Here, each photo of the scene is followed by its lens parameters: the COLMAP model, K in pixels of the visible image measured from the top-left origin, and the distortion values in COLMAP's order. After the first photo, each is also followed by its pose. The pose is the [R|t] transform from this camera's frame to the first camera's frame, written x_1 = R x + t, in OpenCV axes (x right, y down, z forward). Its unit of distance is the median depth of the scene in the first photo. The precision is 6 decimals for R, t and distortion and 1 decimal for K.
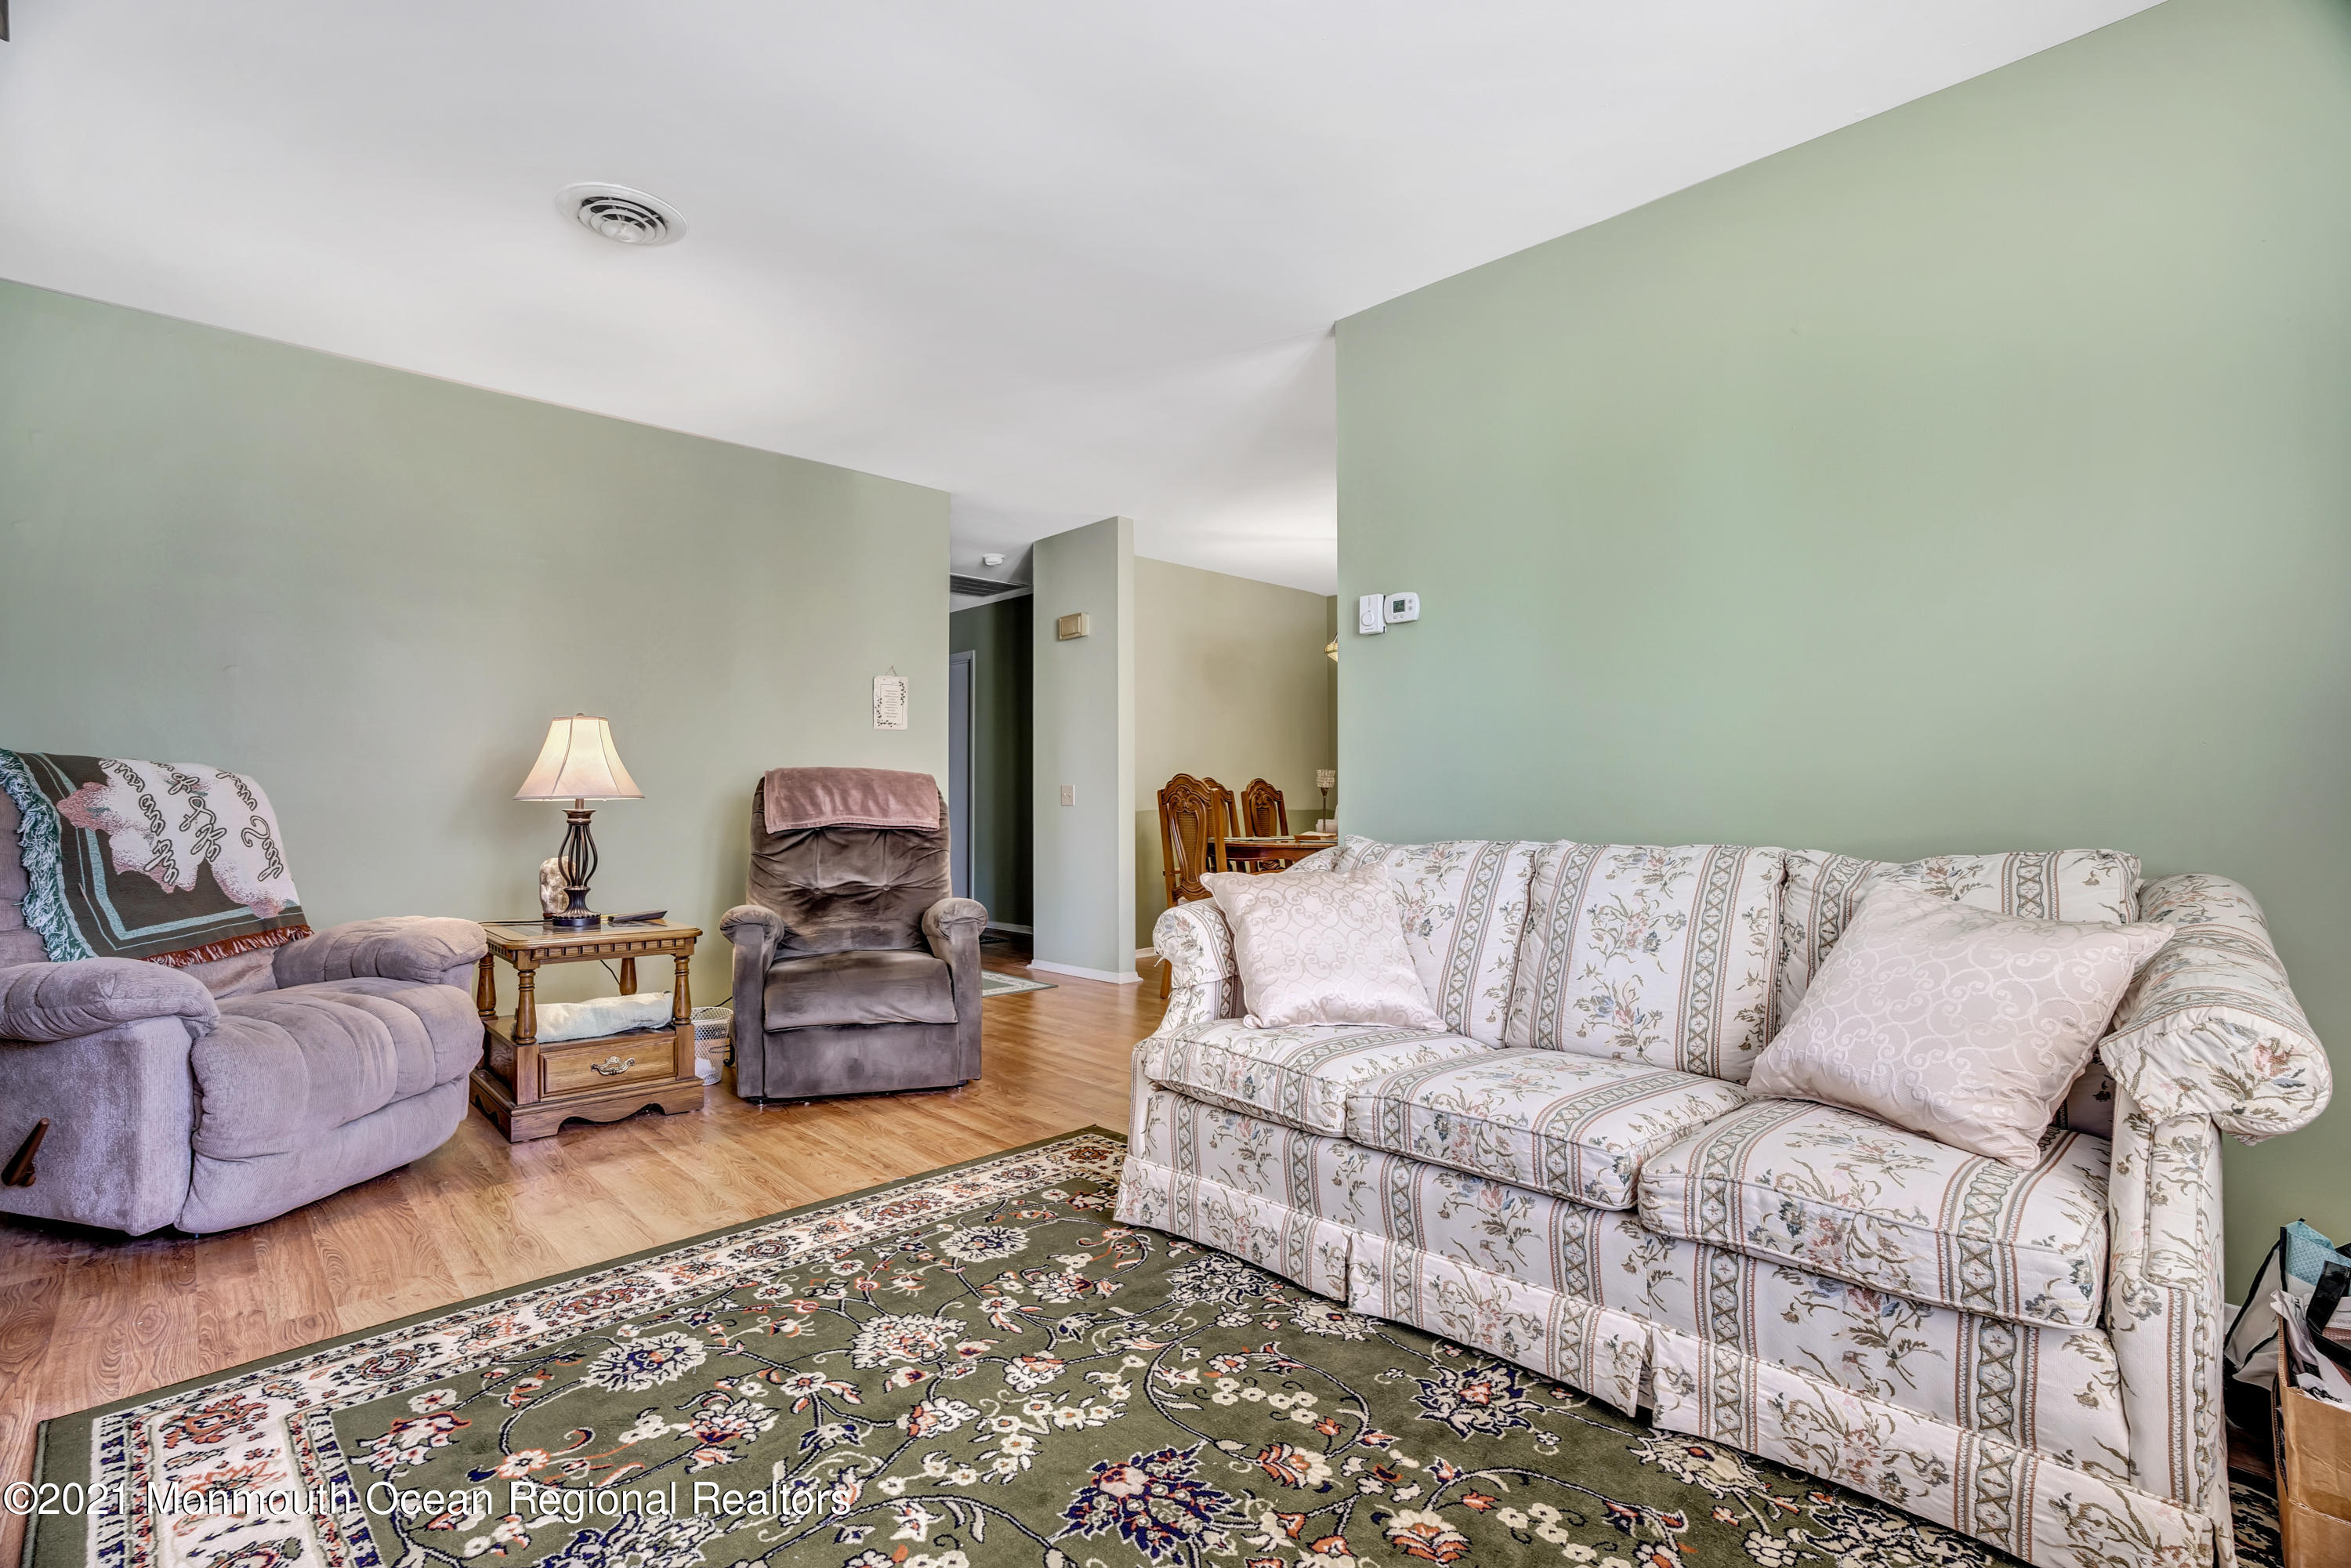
lens RADIAL K [[1072.9, 0, 1181.3], [0, 1072.9, 793.1], [0, 0, 1]] dist [-0.089249, 0.039492]
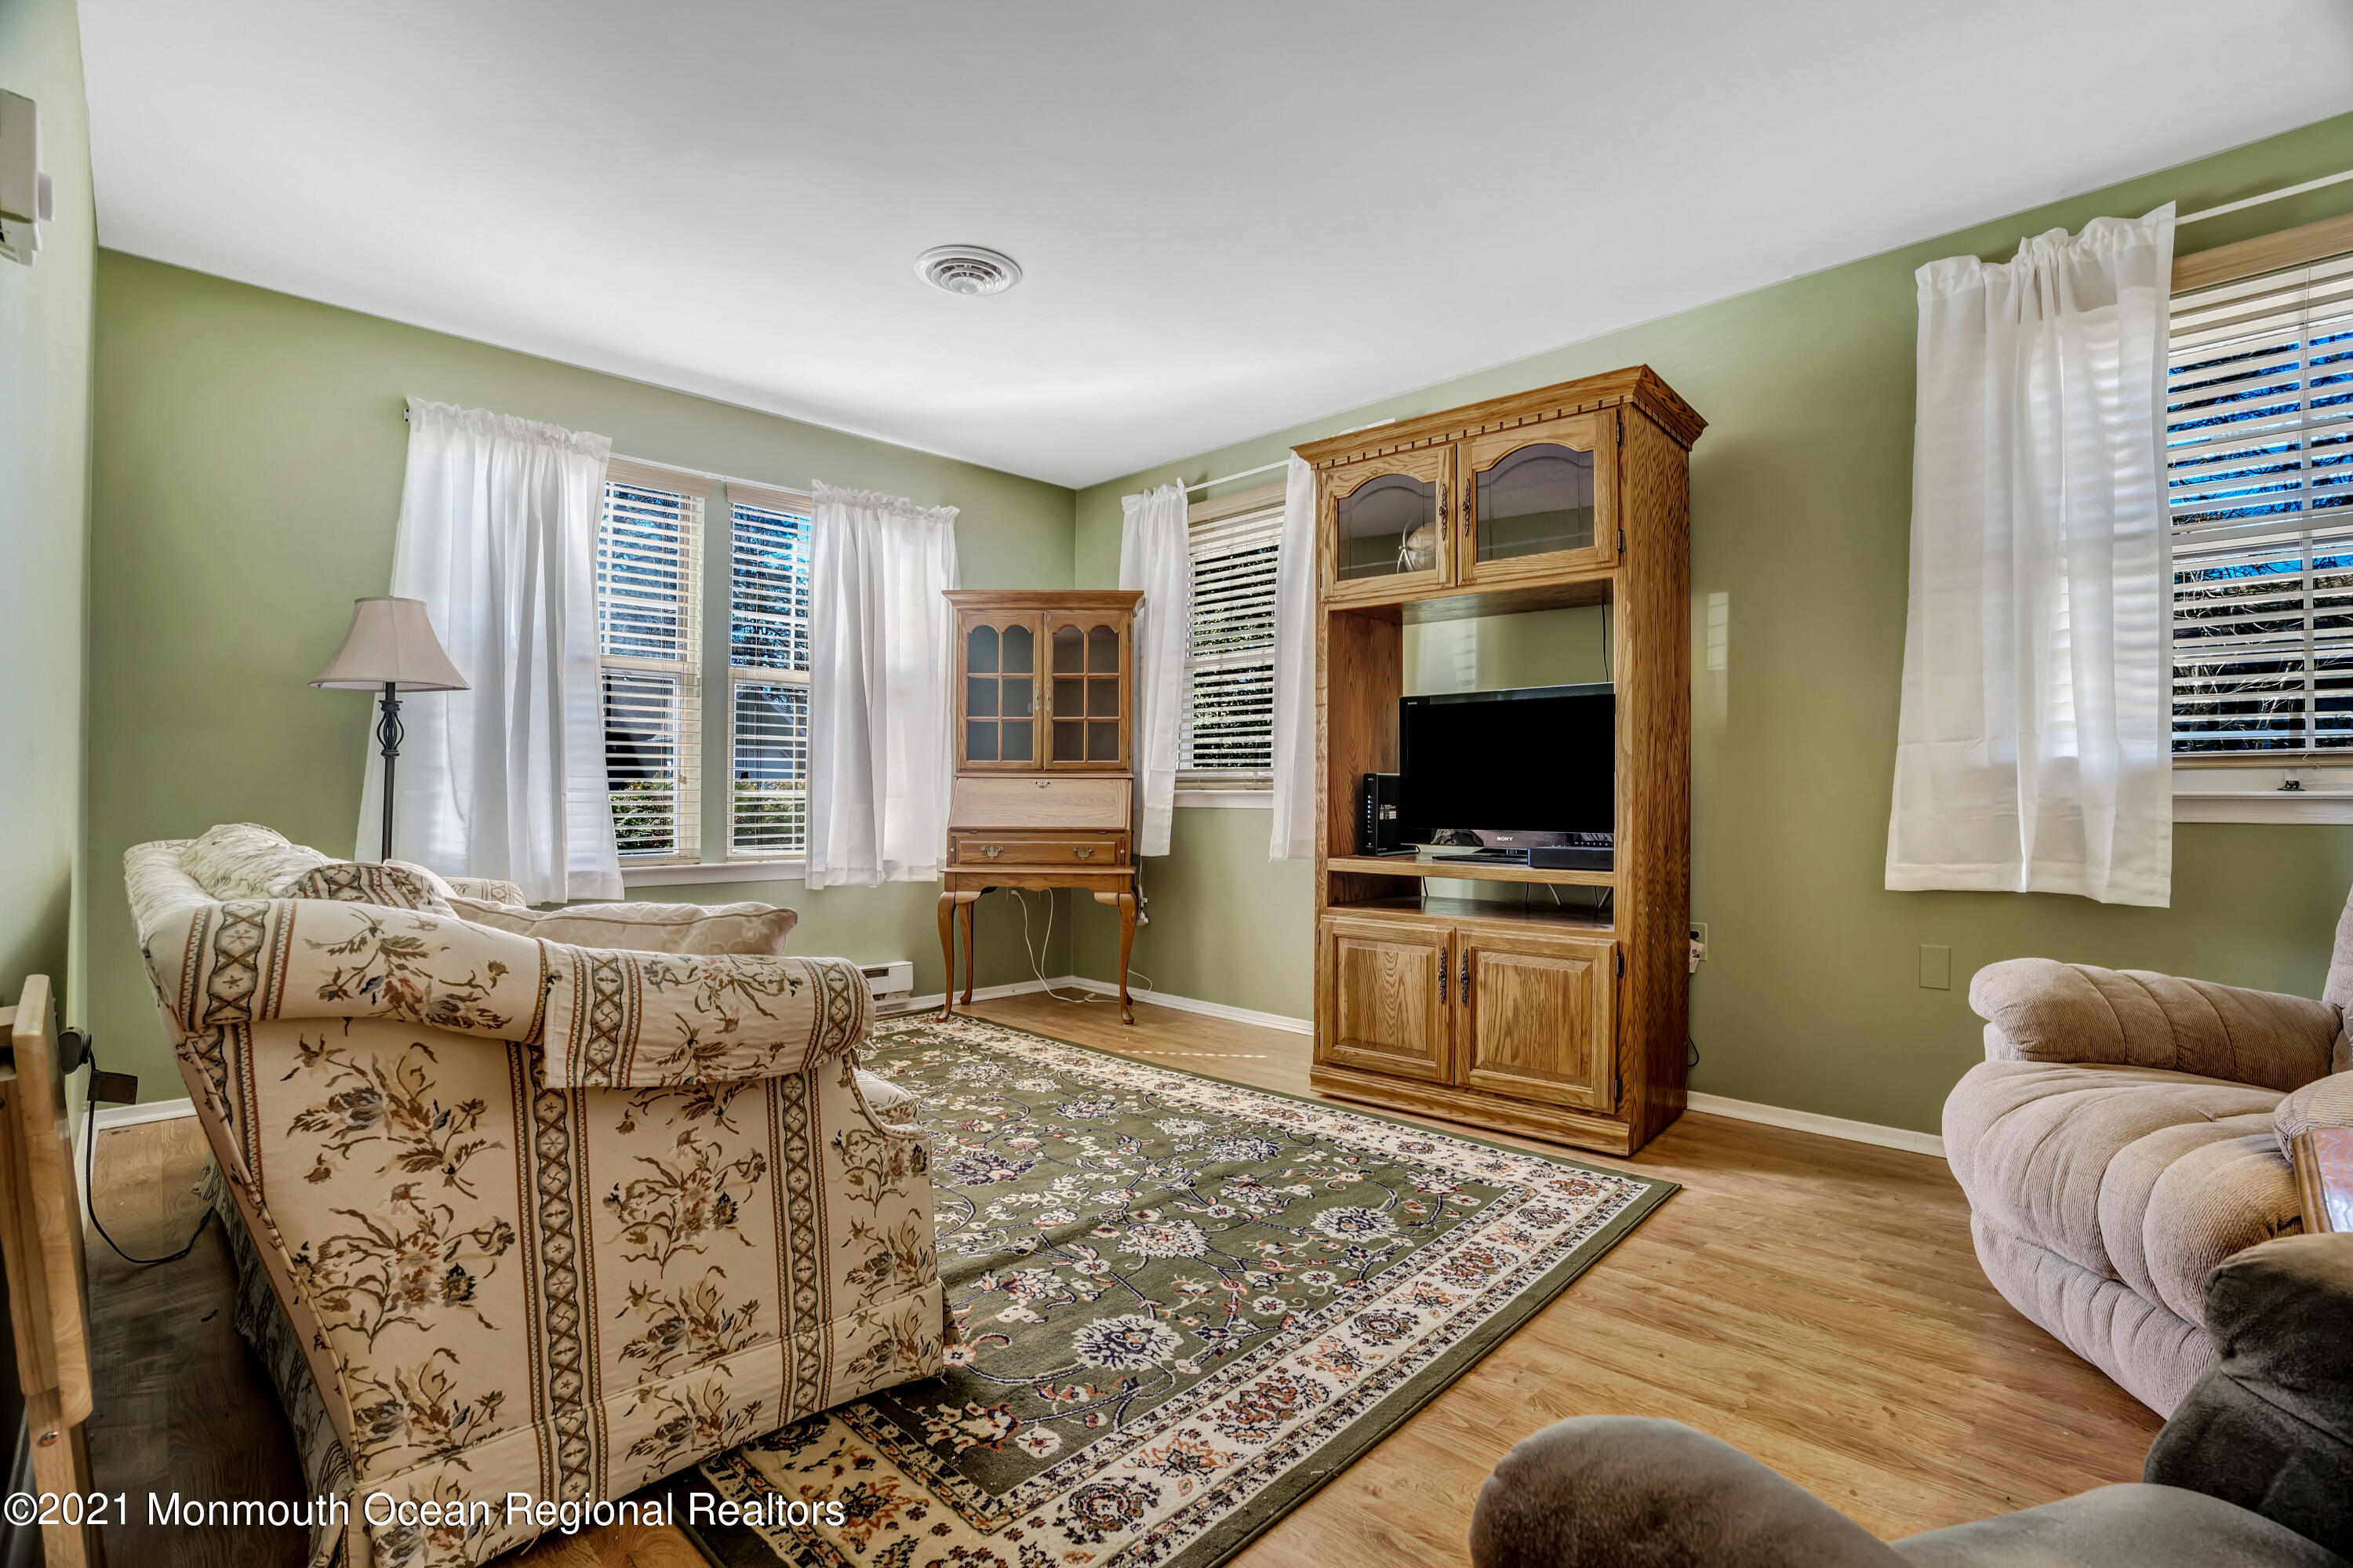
lens RADIAL K [[1092.2, 0, 1176.5], [0, 1092.2, 784.0], [0, 0, 1]] dist [-0.040916, 0.000589]
pose [[-0.999966, -0.004983, -0.006618, -0.256872], [-0.004874, 0.999855, -0.016321, 0.018474], [0.006699, -0.016288, -0.999845, 2.167156]]
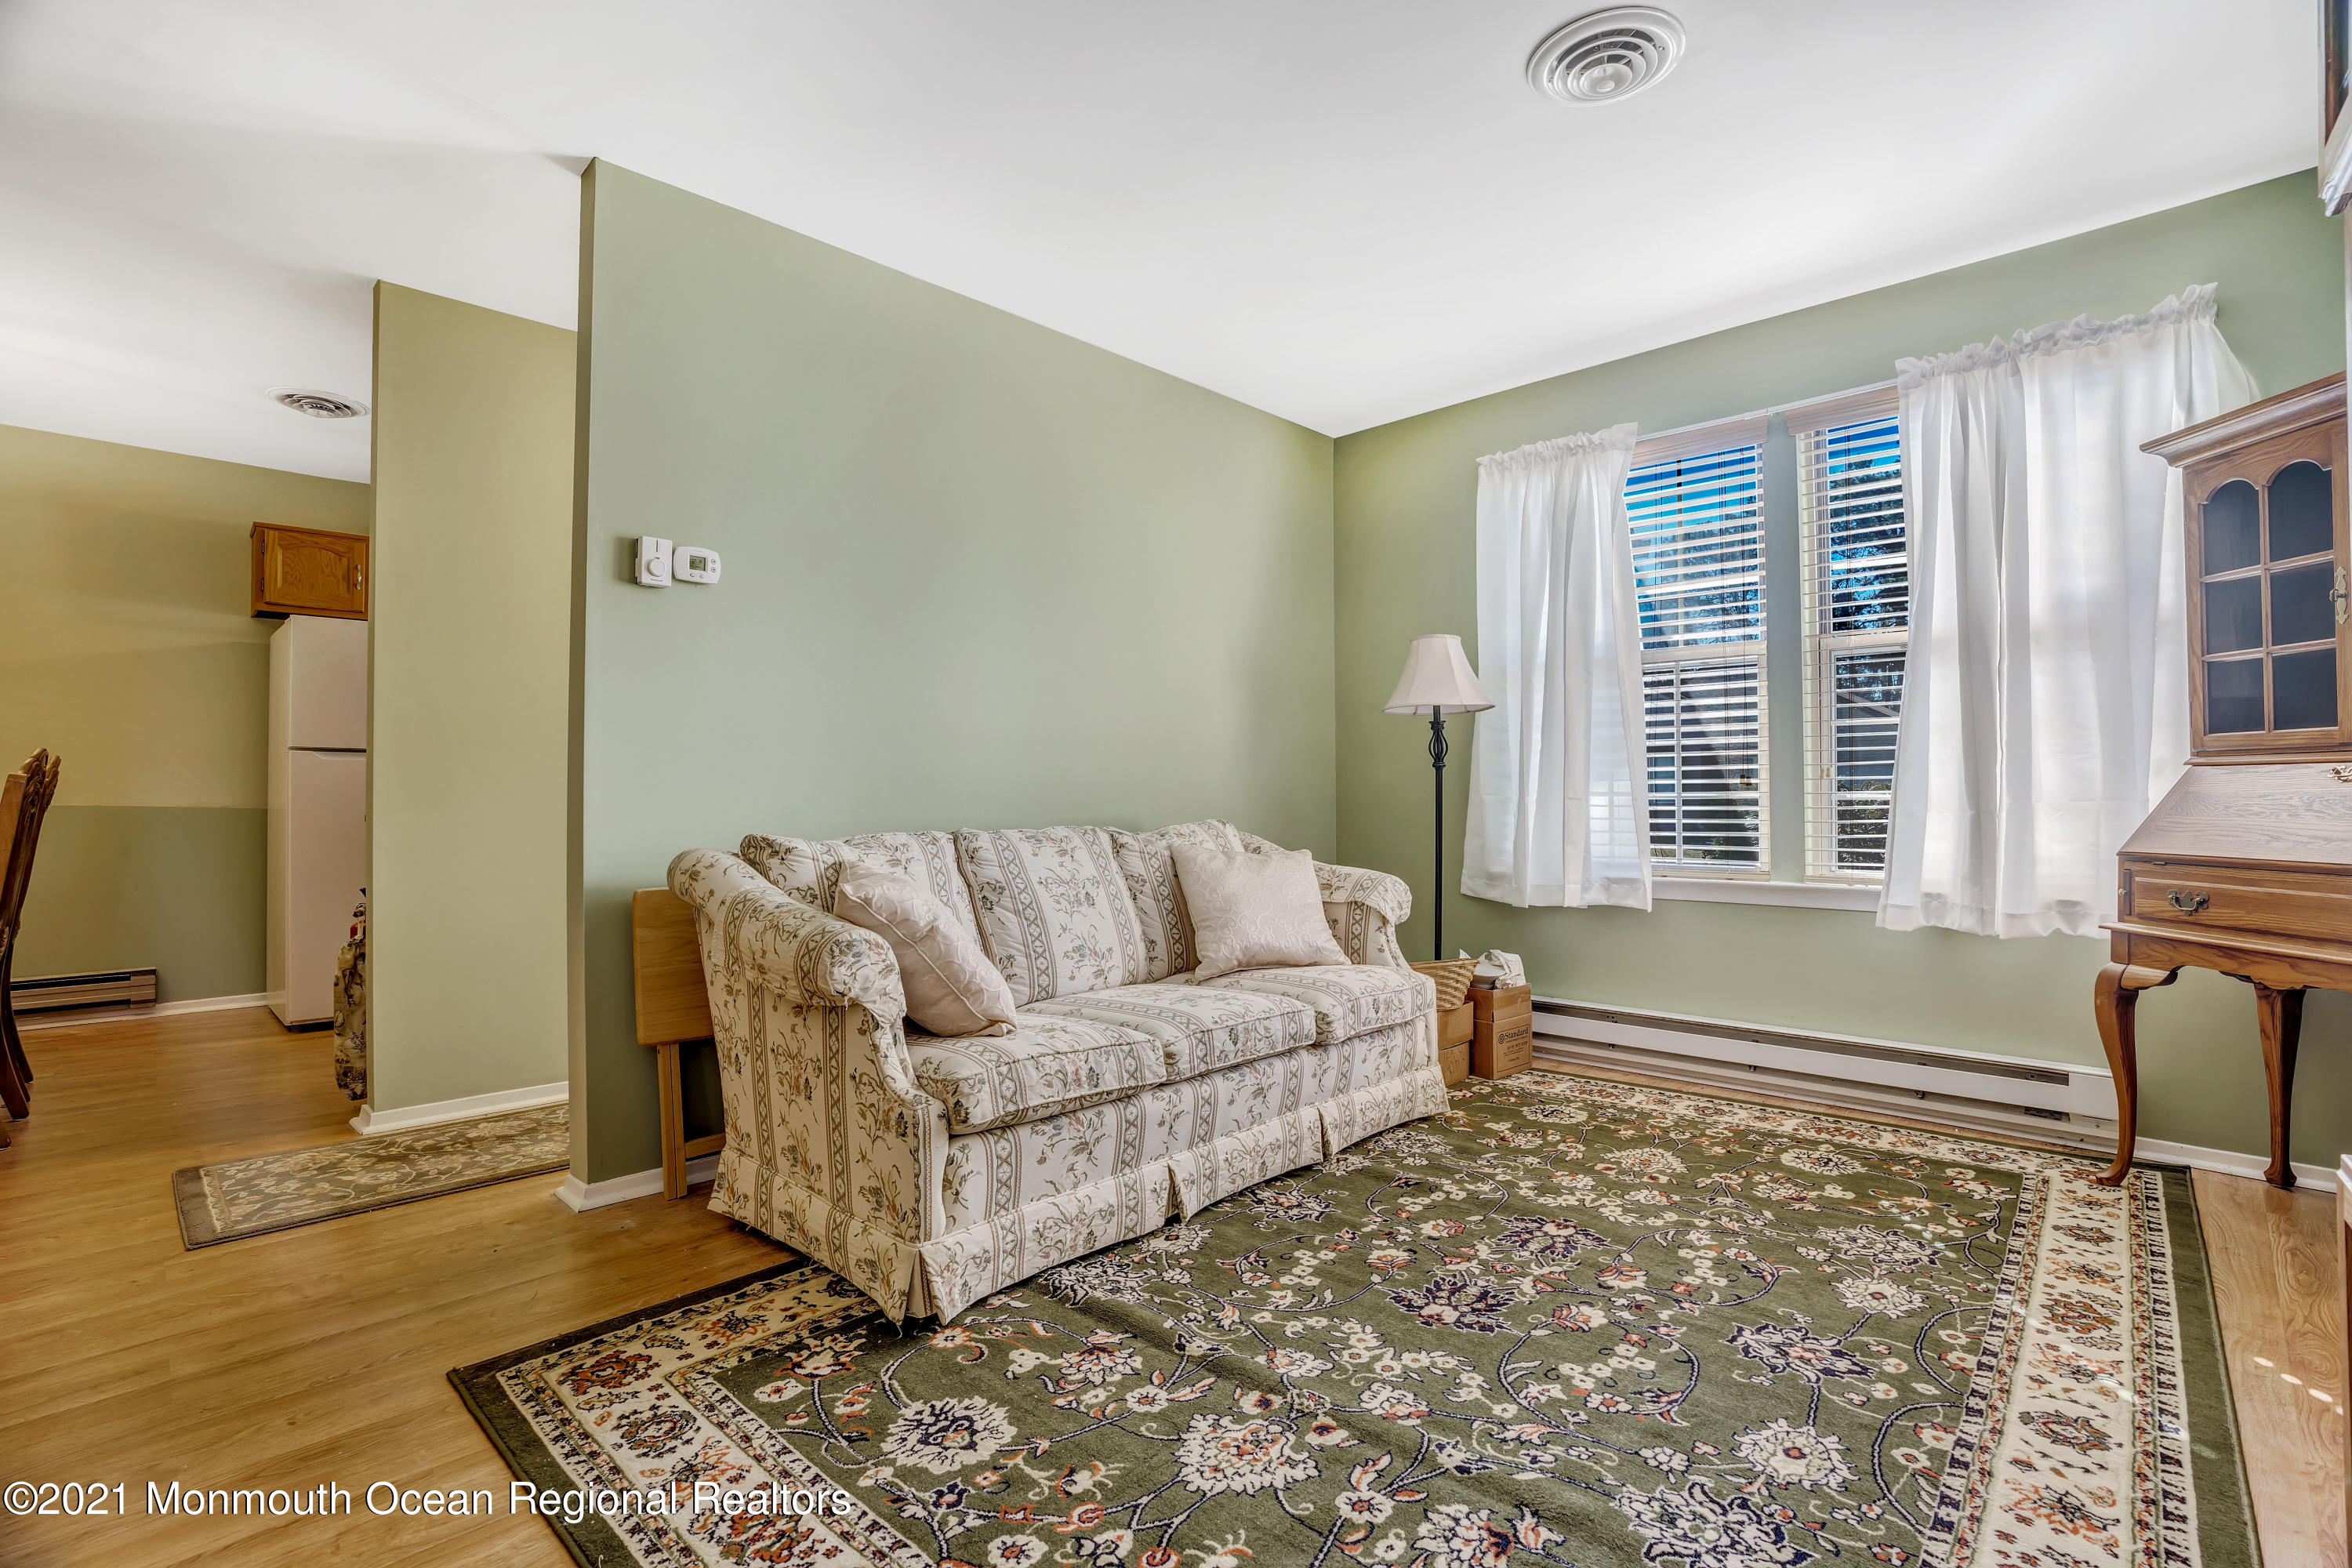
lens RADIAL K [[1078.1, 0, 1186.5], [0, 1078.1, 792.1], [0, 0, 1]] dist [-0.072971, 0.028592]
pose [[-0.024043, 0.005011, 0.999698, -1.041091], [-0.004809, 0.999975, -0.005128, 0.012593], [-0.999699, -0.004931, -0.024018, 1.023066]]
